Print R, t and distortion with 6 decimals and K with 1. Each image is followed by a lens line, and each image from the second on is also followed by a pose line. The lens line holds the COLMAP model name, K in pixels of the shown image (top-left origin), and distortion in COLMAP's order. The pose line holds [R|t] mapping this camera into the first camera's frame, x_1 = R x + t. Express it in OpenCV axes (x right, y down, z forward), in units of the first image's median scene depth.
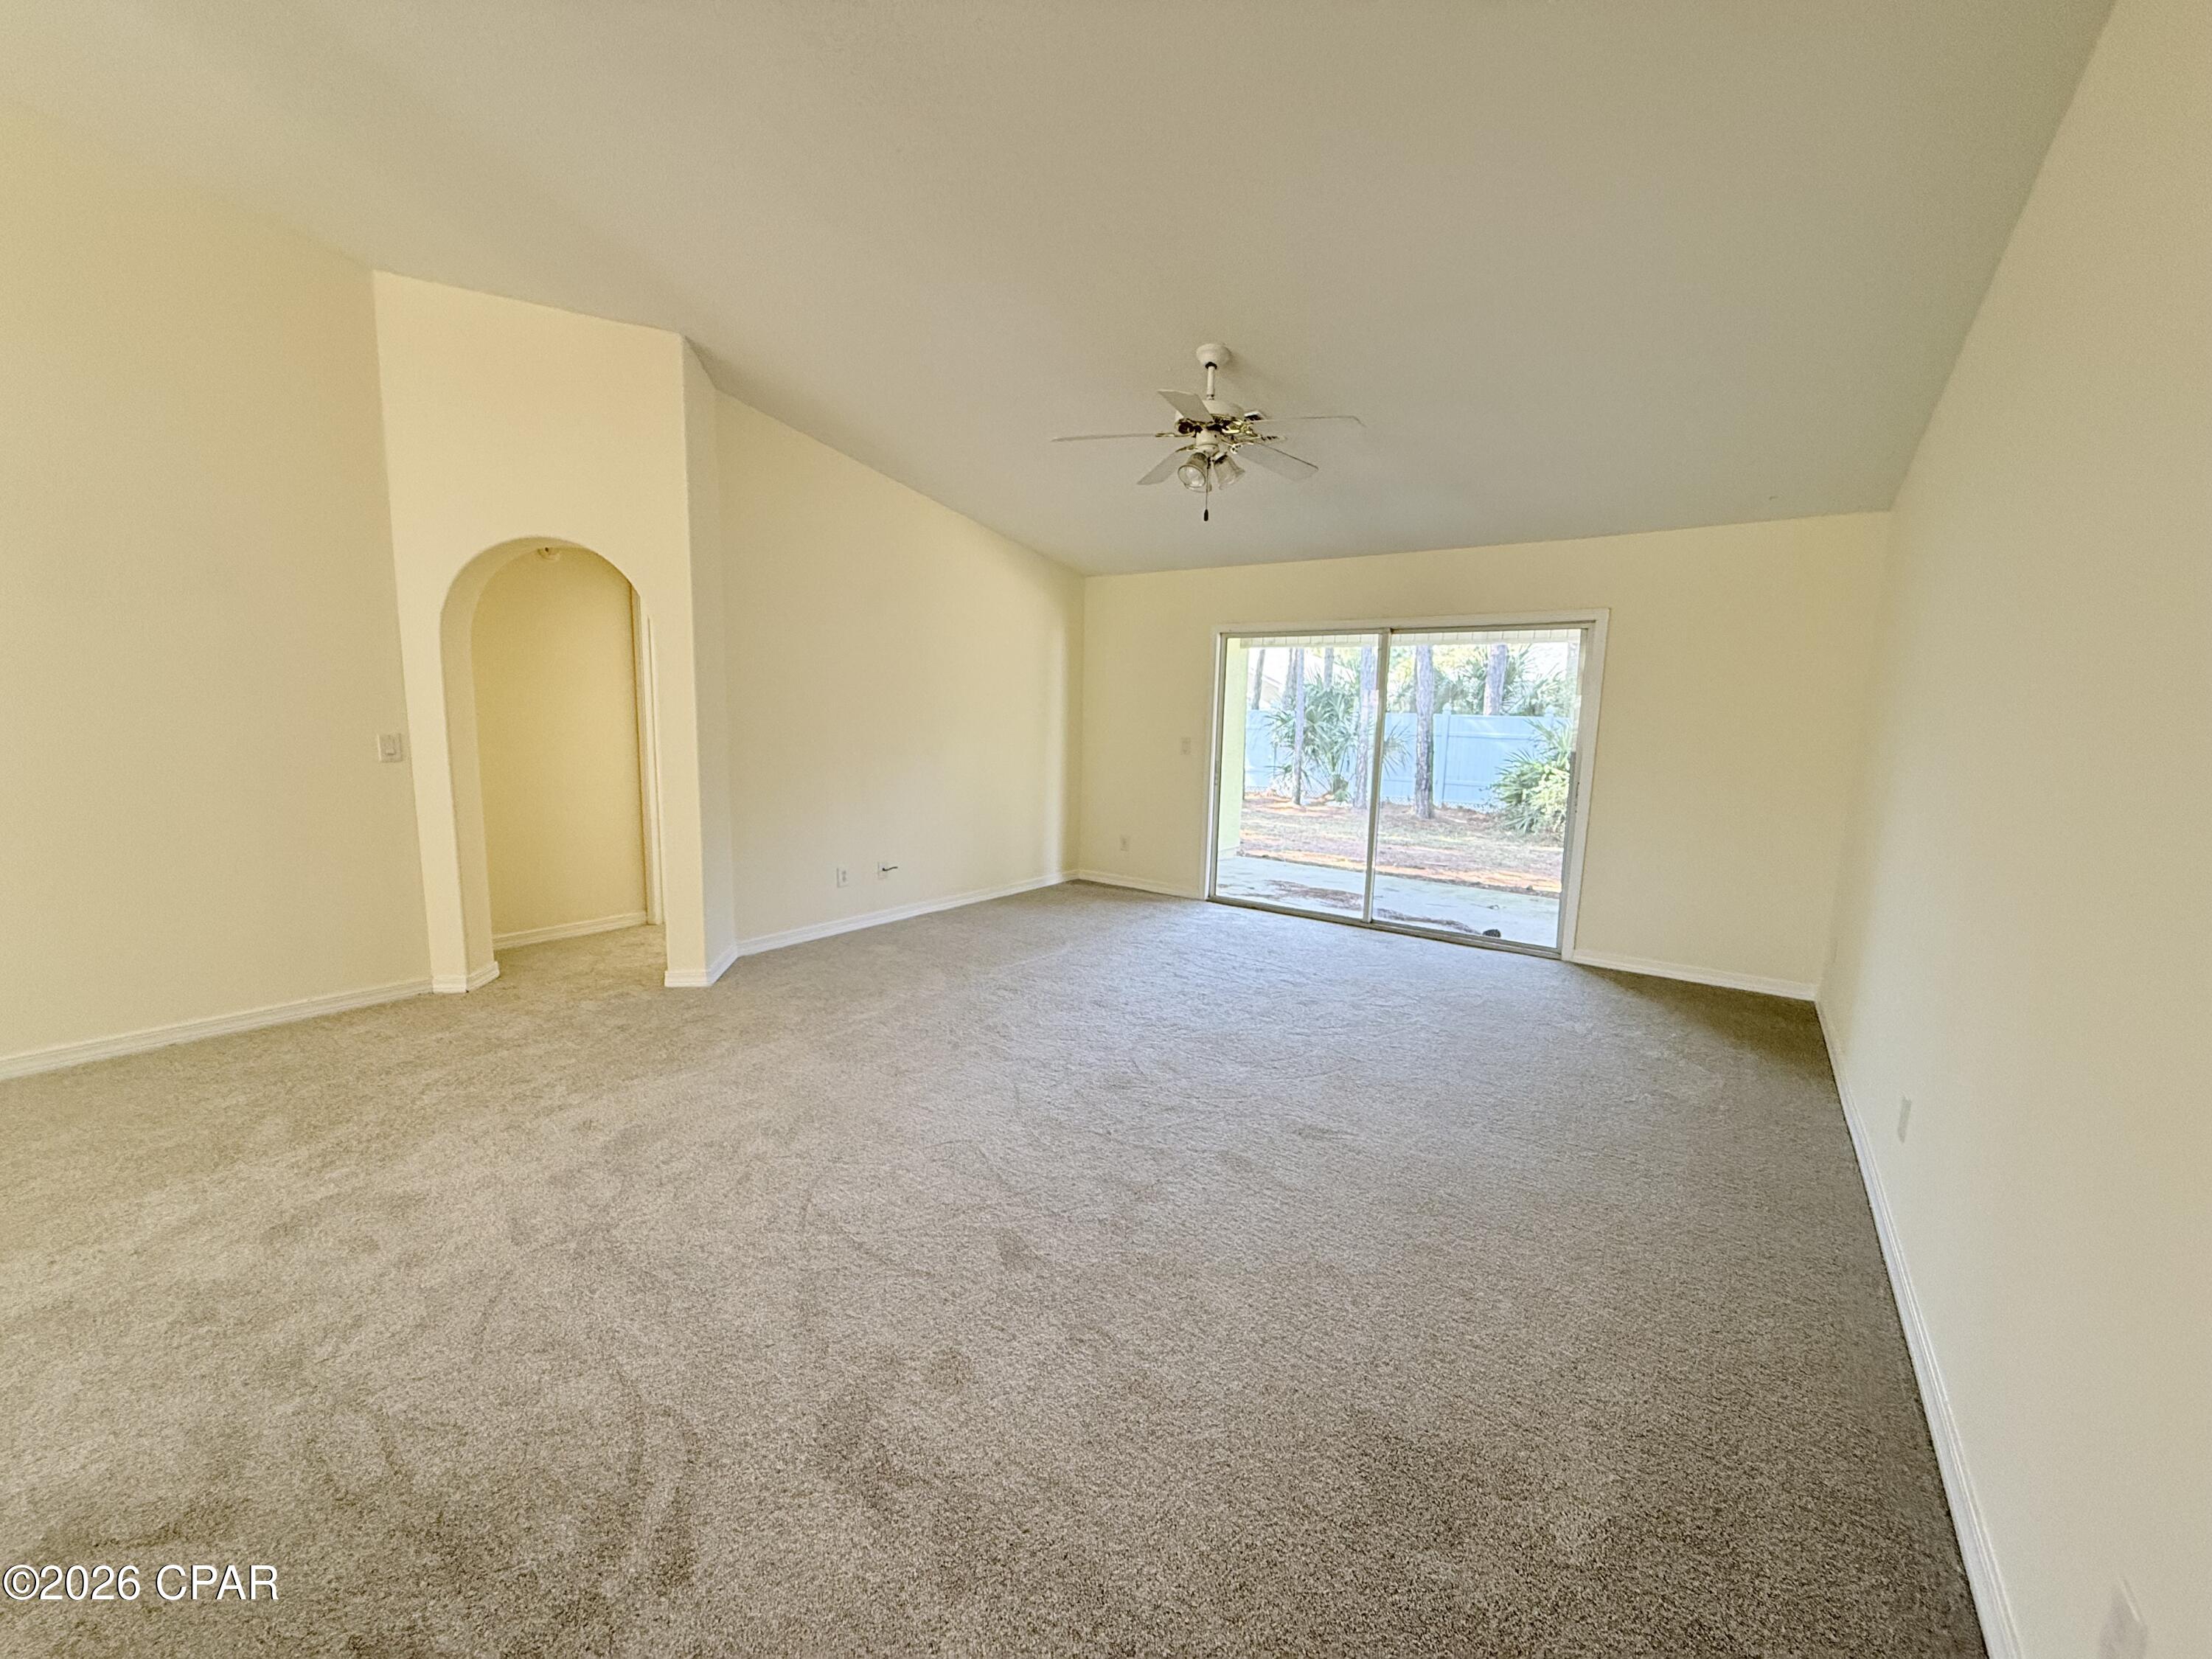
lens RADIAL K [[877.3, 0, 1101.7], [0, 877.3, 832.8], [0, 0, 1]] dist [0.001099, -0.000659]
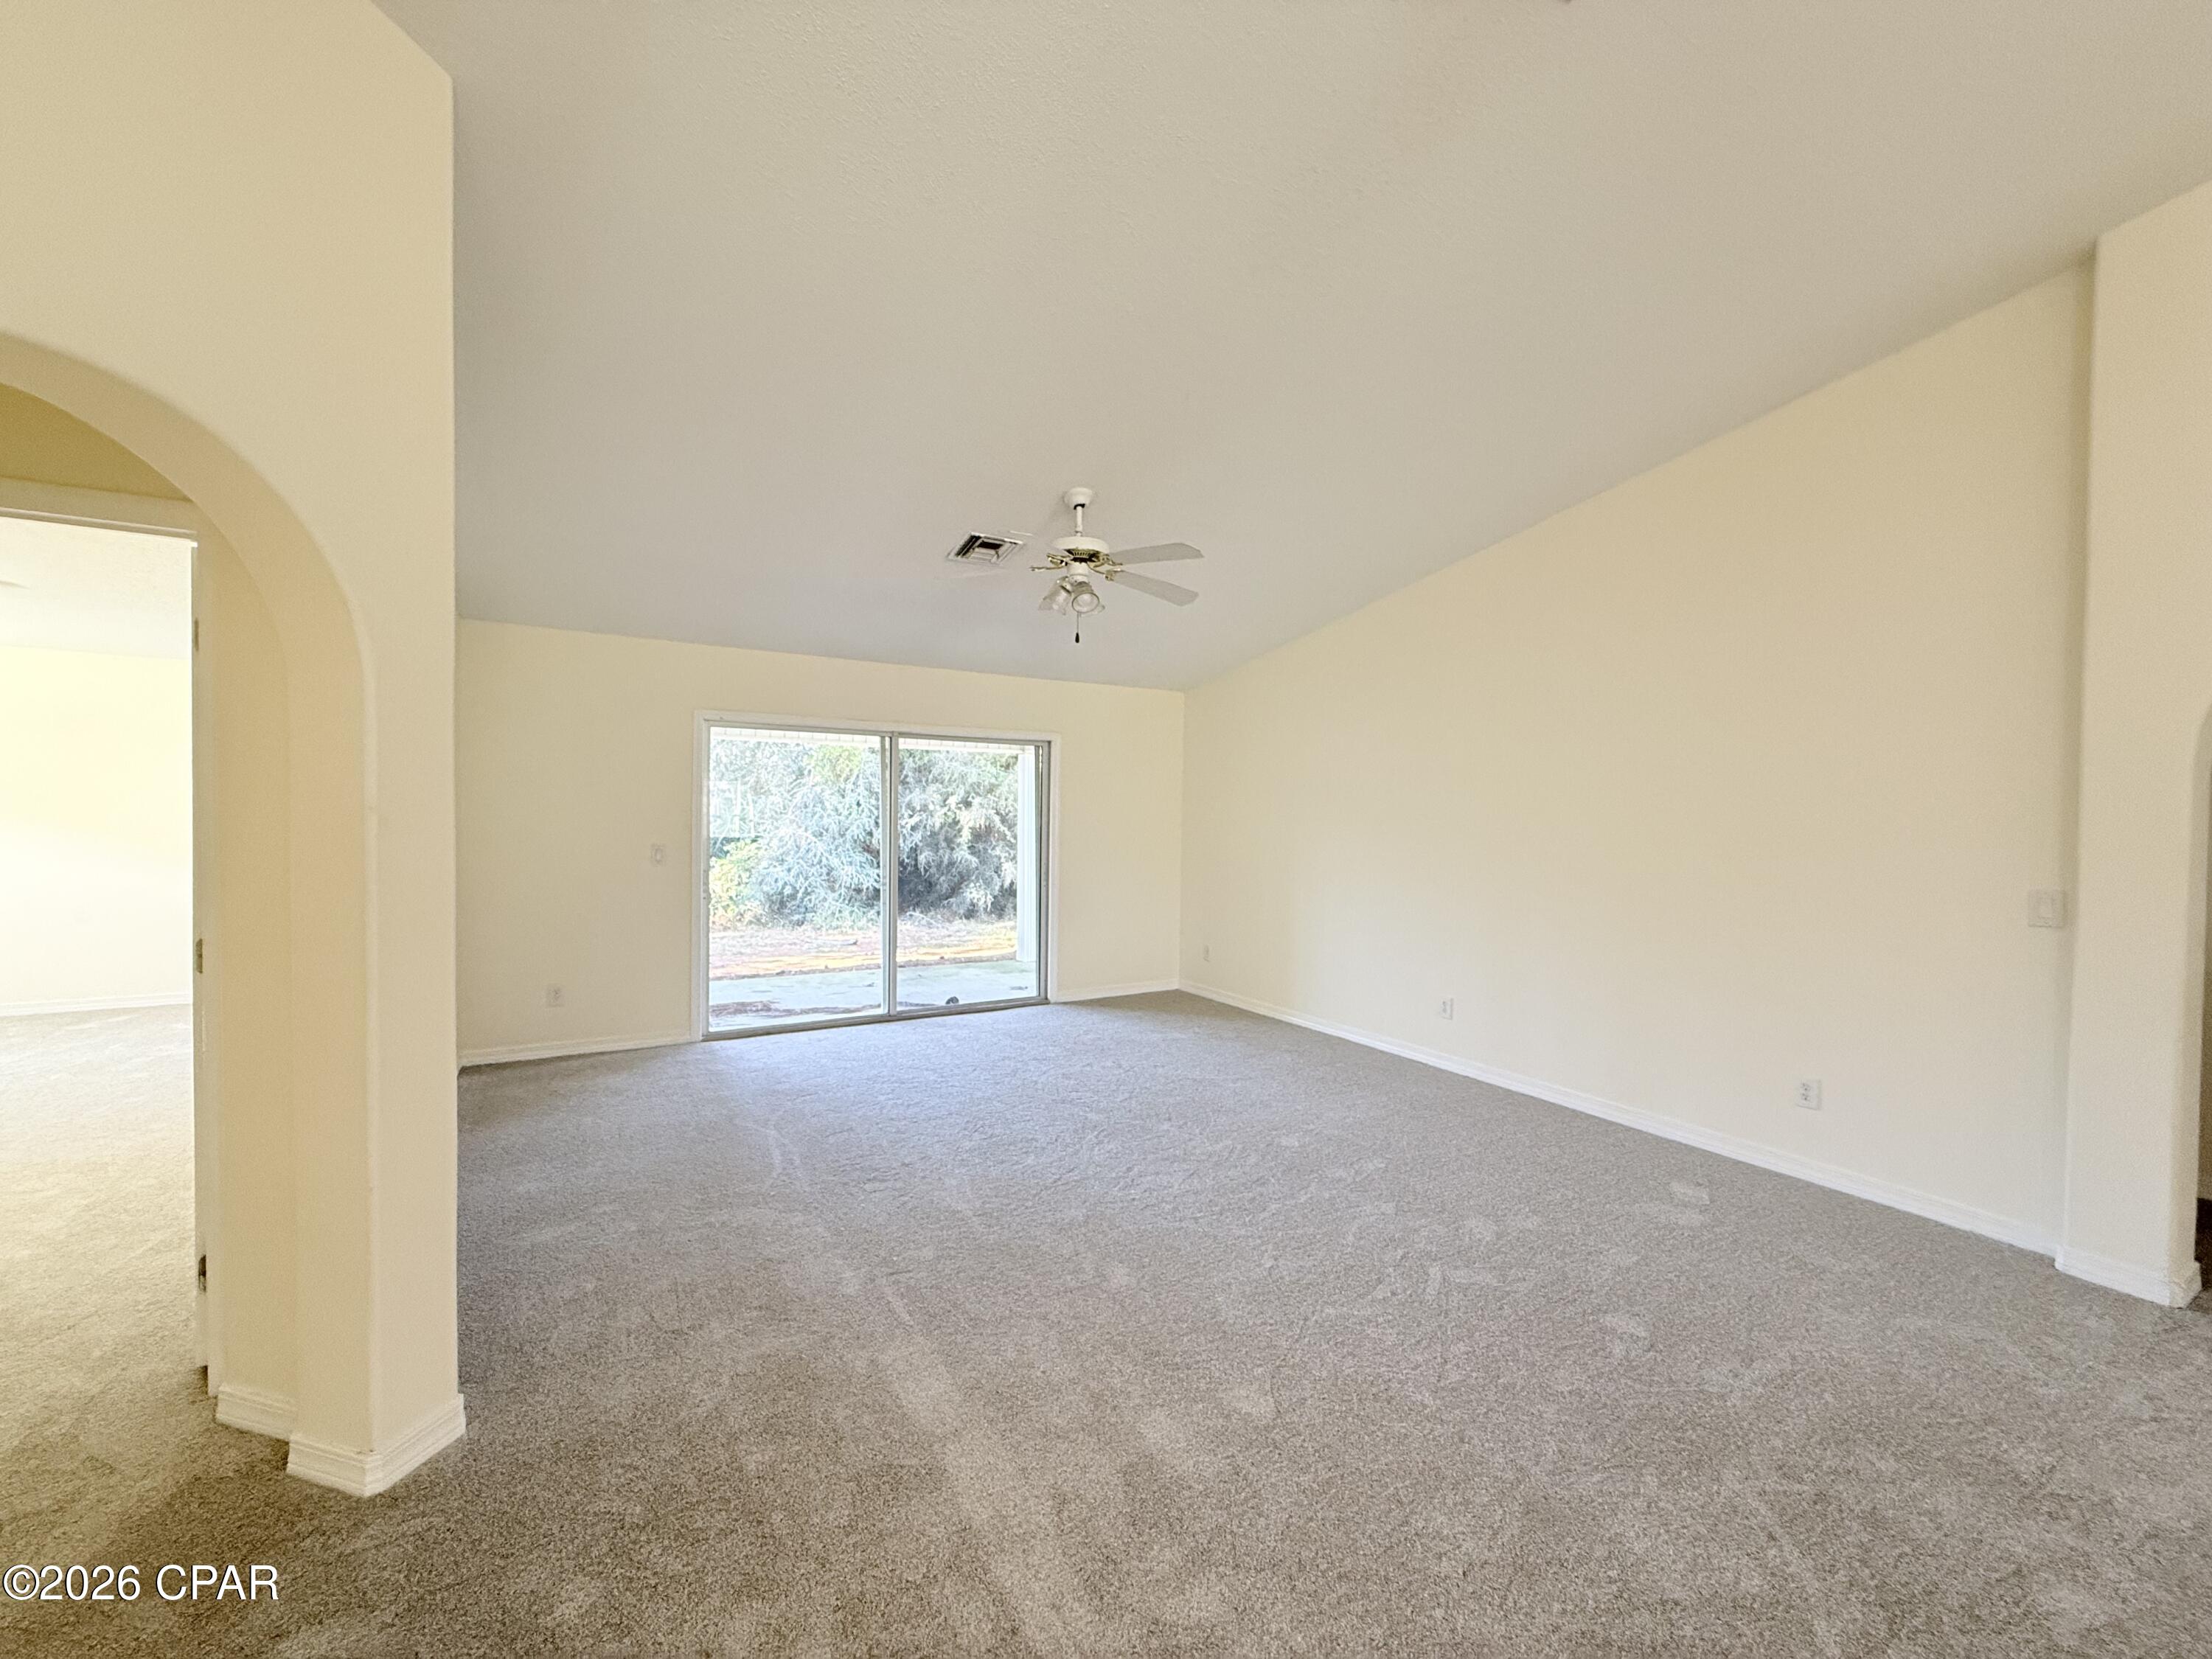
lens RADIAL K [[877.3, 0, 1101.7], [0, 877.3, 832.8], [0, 0, 1]] dist [0.001099, -0.000659]
pose [[0.394580, -0.037809, 0.918083, -0.580904], [0.123653, 0.992250, -0.012281, -0.072029], [-0.910504, 0.118369, 0.396197, 0.384817]]
